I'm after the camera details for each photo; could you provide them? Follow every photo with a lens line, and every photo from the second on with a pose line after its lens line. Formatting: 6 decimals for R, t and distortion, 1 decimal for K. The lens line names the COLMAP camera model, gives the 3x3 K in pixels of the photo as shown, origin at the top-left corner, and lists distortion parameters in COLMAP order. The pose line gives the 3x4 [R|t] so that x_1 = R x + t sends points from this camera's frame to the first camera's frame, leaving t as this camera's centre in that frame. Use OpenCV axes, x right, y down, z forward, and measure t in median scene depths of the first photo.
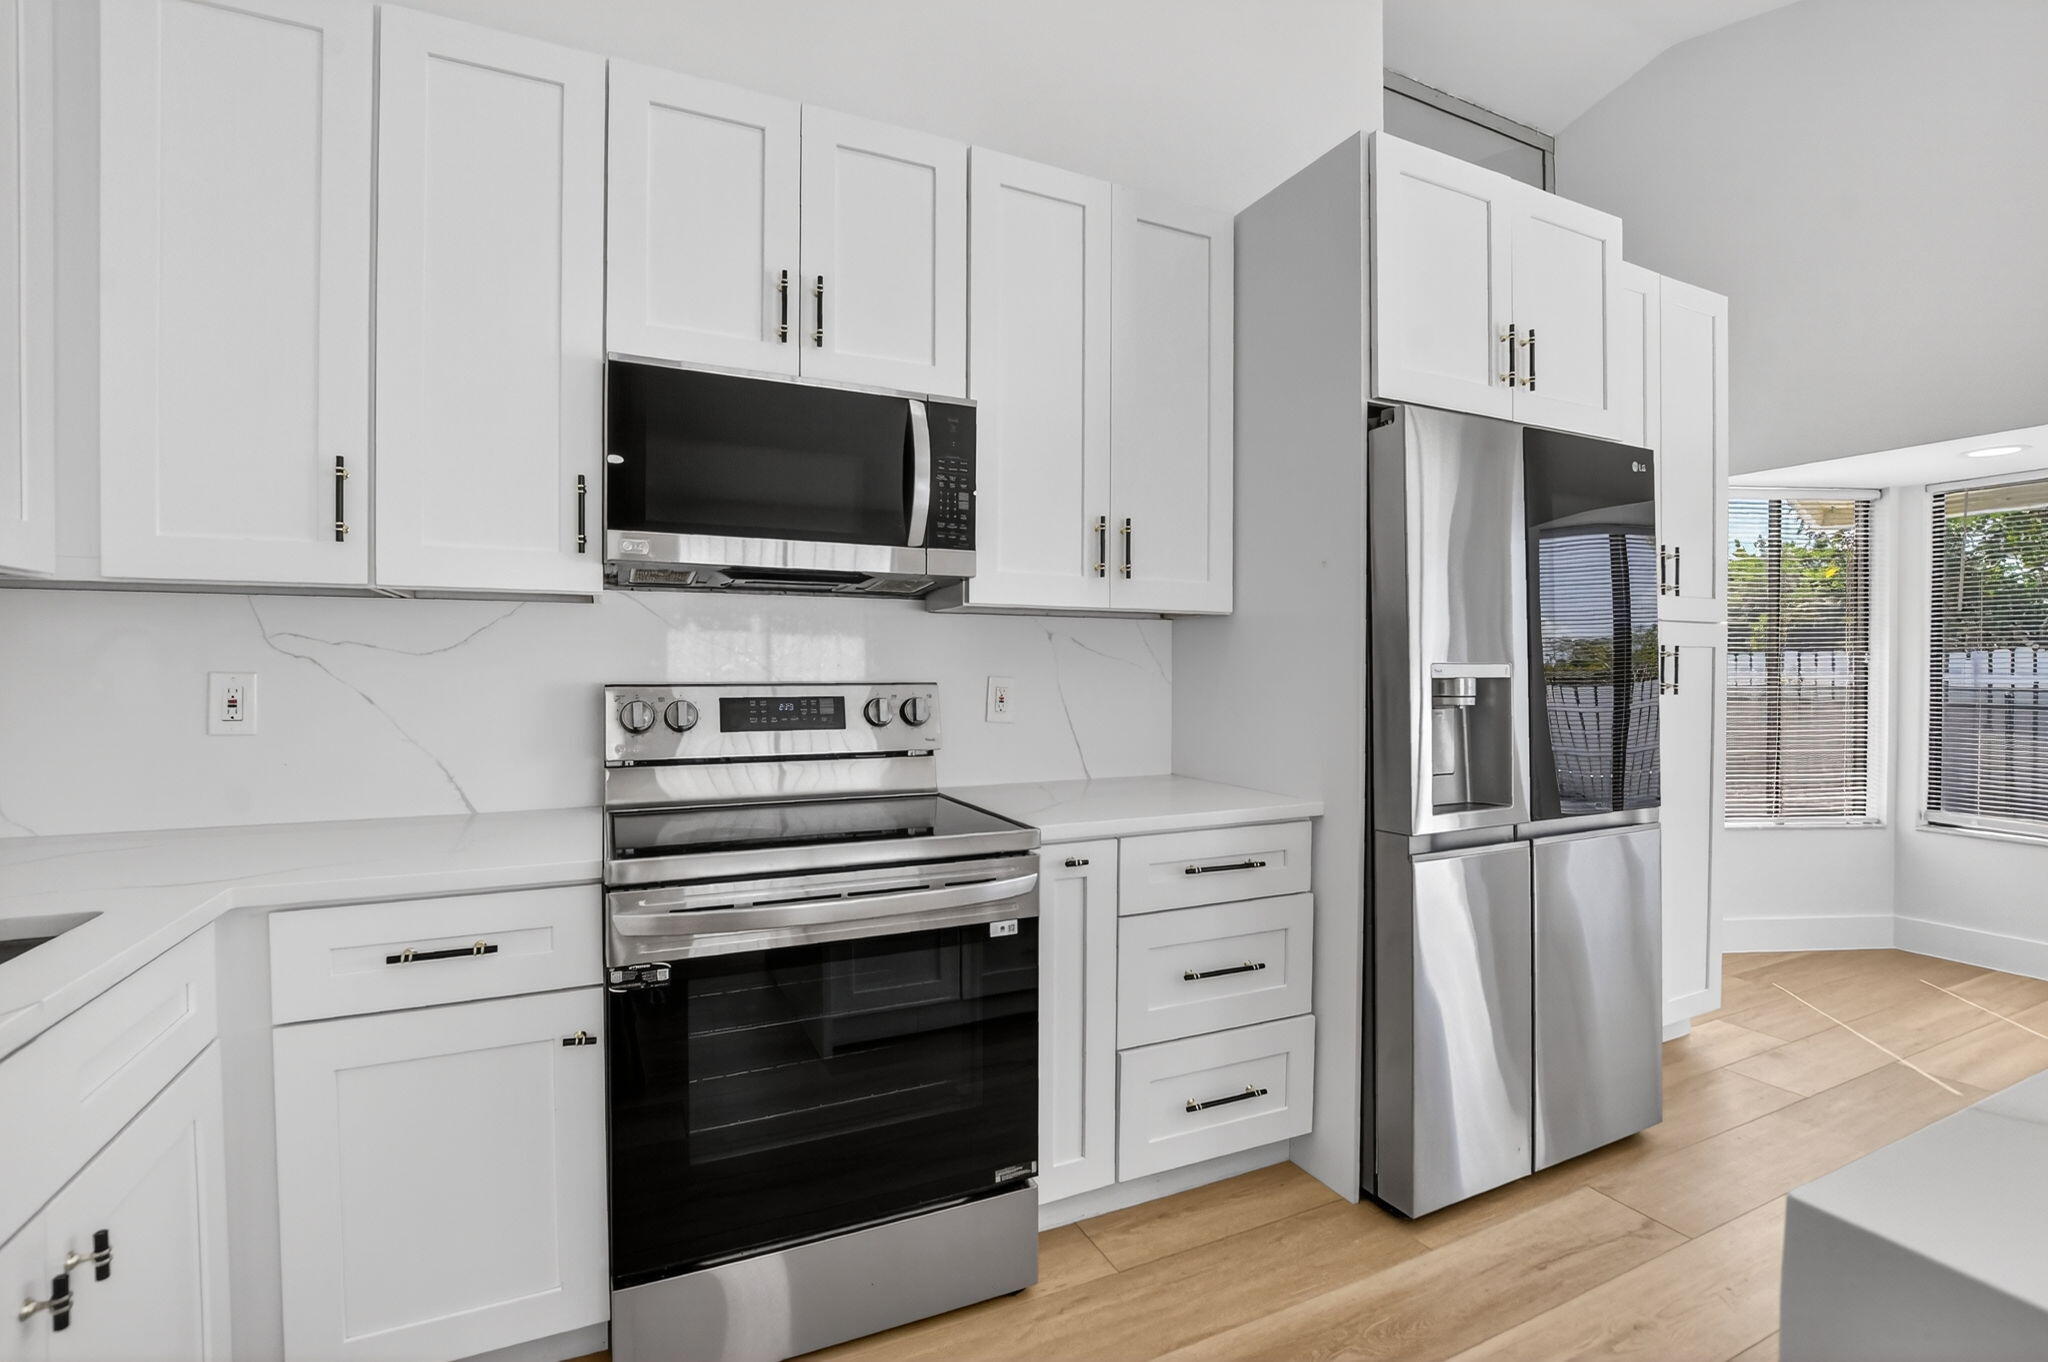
lens RADIAL K [[908.2, 0, 1019.1], [0, 908.2, 668.4], [0, 0, 1]] dist [-0.027067, 0.000970]
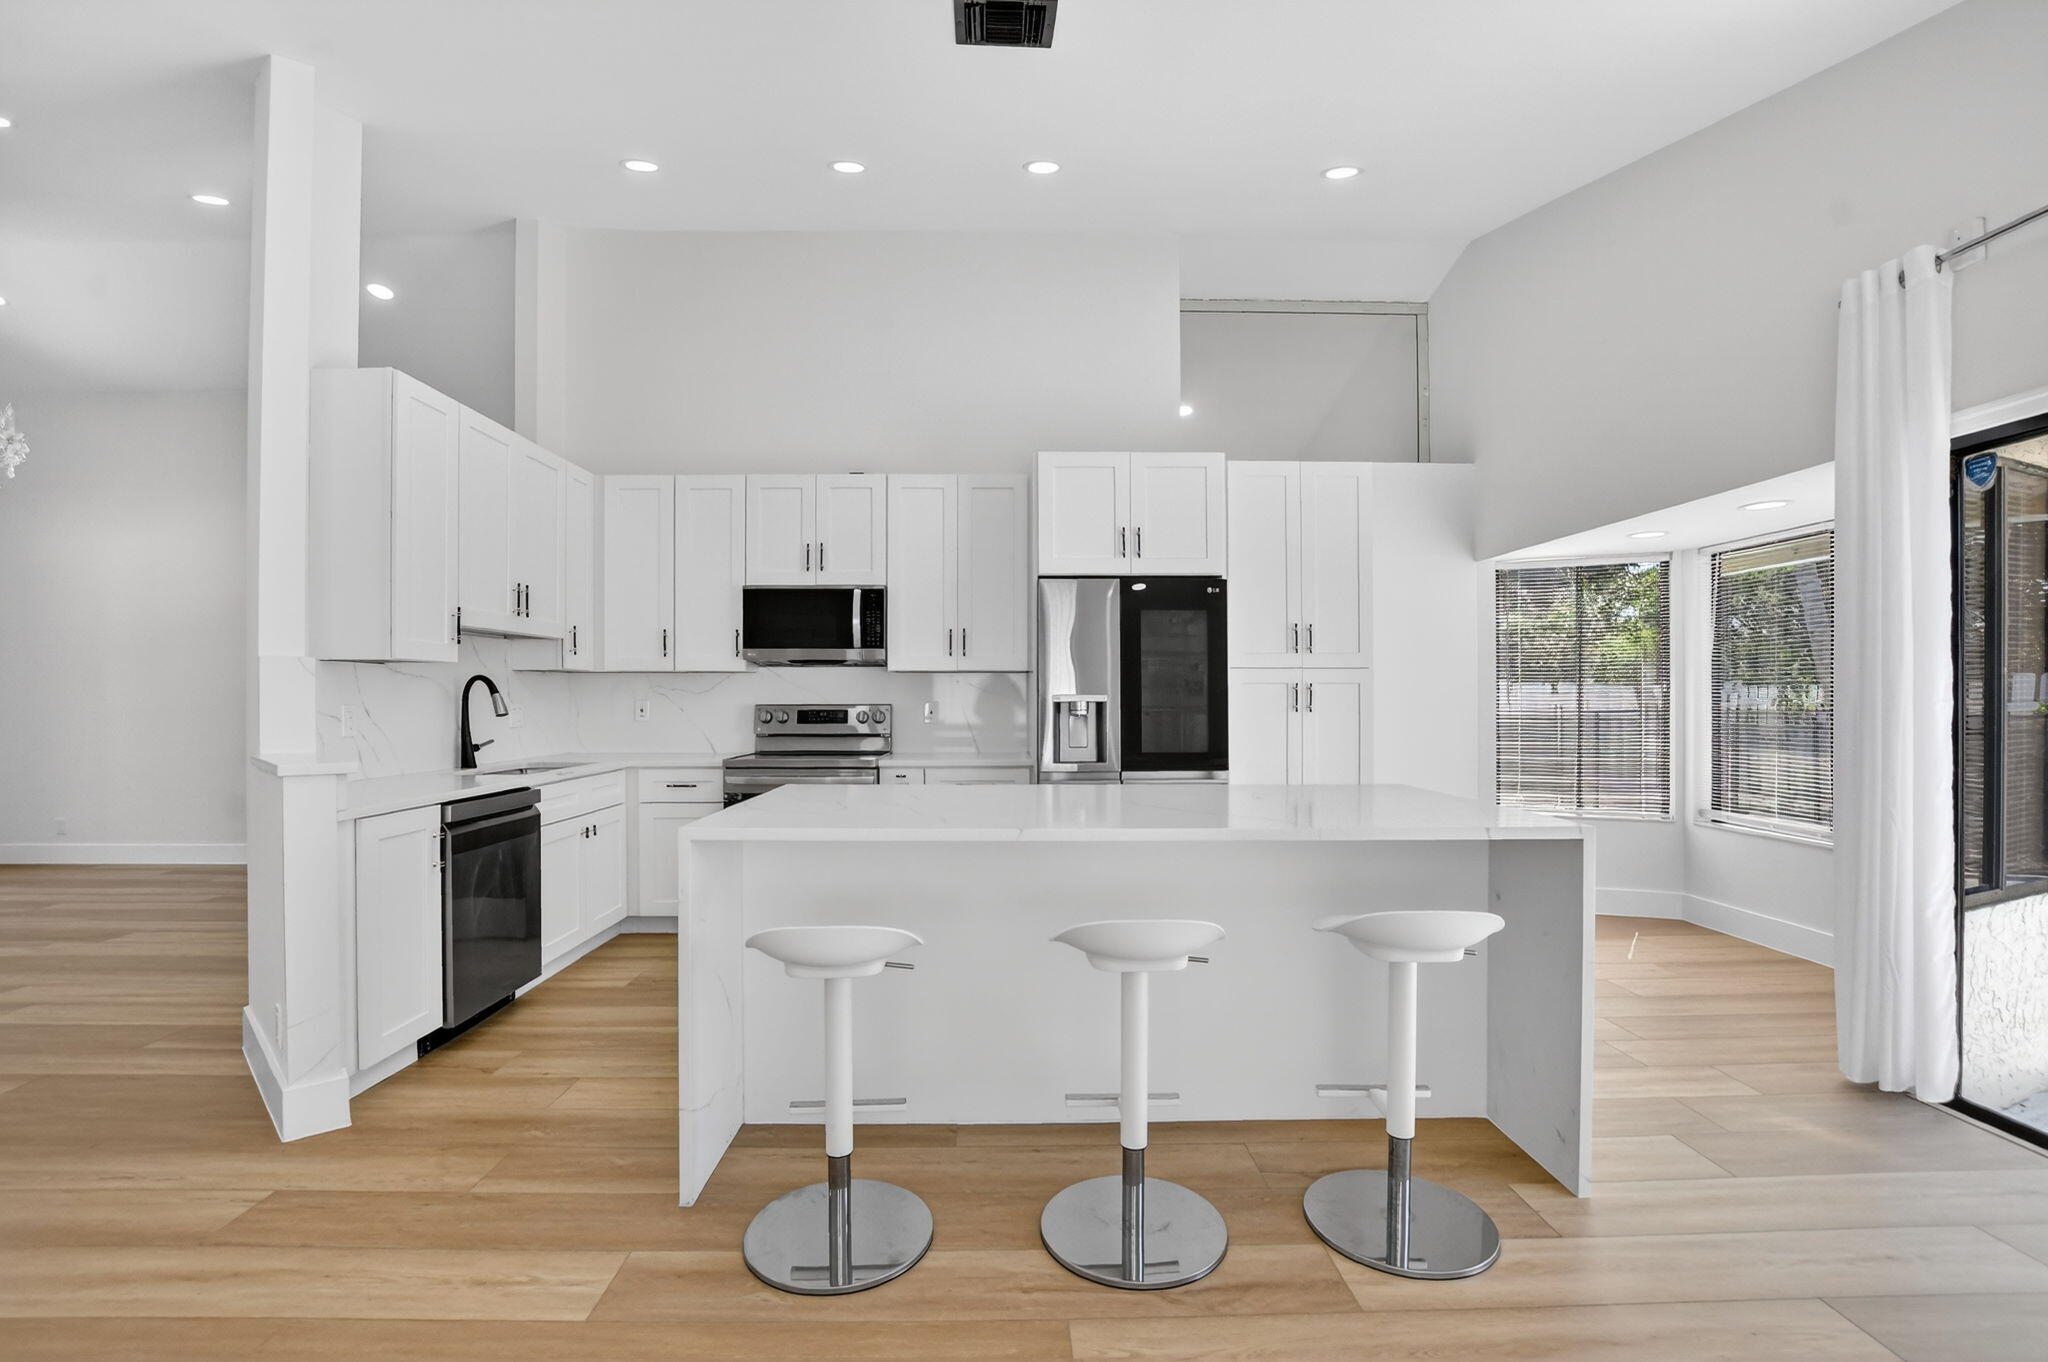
lens RADIAL K [[908.2, 0, 1024.3], [0, 908.2, 681.1], [0, 0, 1]] dist [-0.027067, 0.000970]
pose [[0.912582, -0.011060, -0.408745, 1.229837], [0.003283, 0.999800, -0.019723, 0.003959], [0.408881, 0.016657, 0.912436, -0.997752]]
